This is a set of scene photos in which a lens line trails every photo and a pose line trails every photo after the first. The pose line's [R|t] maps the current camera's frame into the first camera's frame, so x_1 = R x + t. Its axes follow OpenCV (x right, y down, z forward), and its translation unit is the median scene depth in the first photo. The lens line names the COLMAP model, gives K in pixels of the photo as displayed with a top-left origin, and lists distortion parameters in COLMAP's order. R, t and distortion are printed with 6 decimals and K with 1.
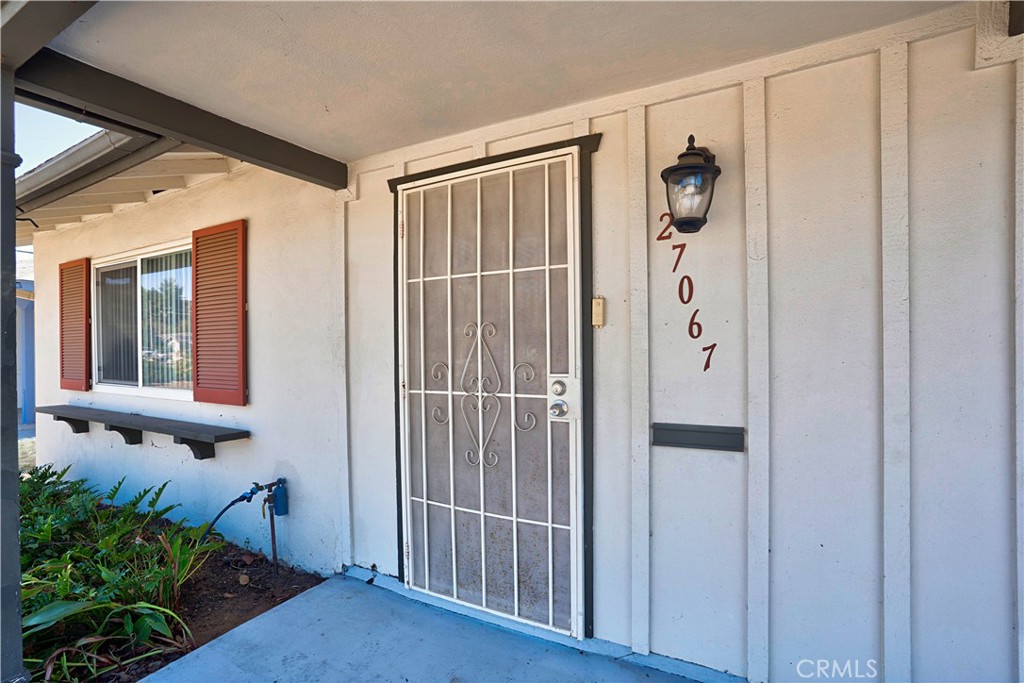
lens RADIAL K [[515.7, 0, 513.5], [0, 515.7, 344.5], [0, 0, 1]] dist [-0.005230, 0.001252]
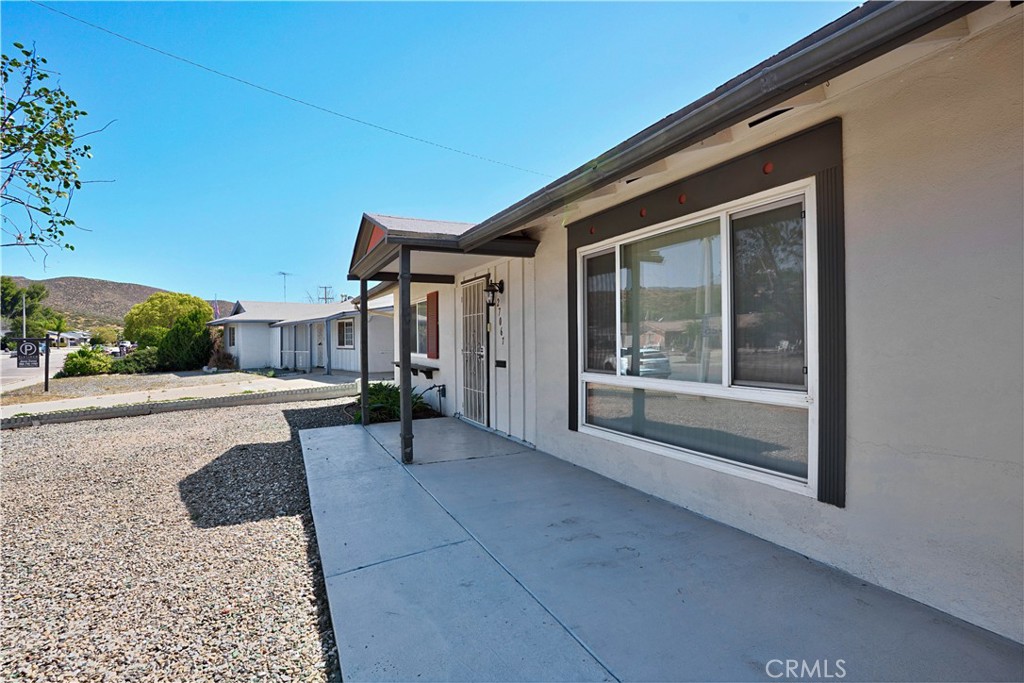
lens RADIAL K [[515.7, 0, 512.9], [0, 515.7, 340.1], [0, 0, 1]] dist [-0.005230, 0.001252]
pose [[0.816793, 0.004580, -0.576913, 2.101766], [-0.002500, 0.999987, 0.004399, 0.002690], [0.576926, -0.002150, 0.816794, -1.540970]]
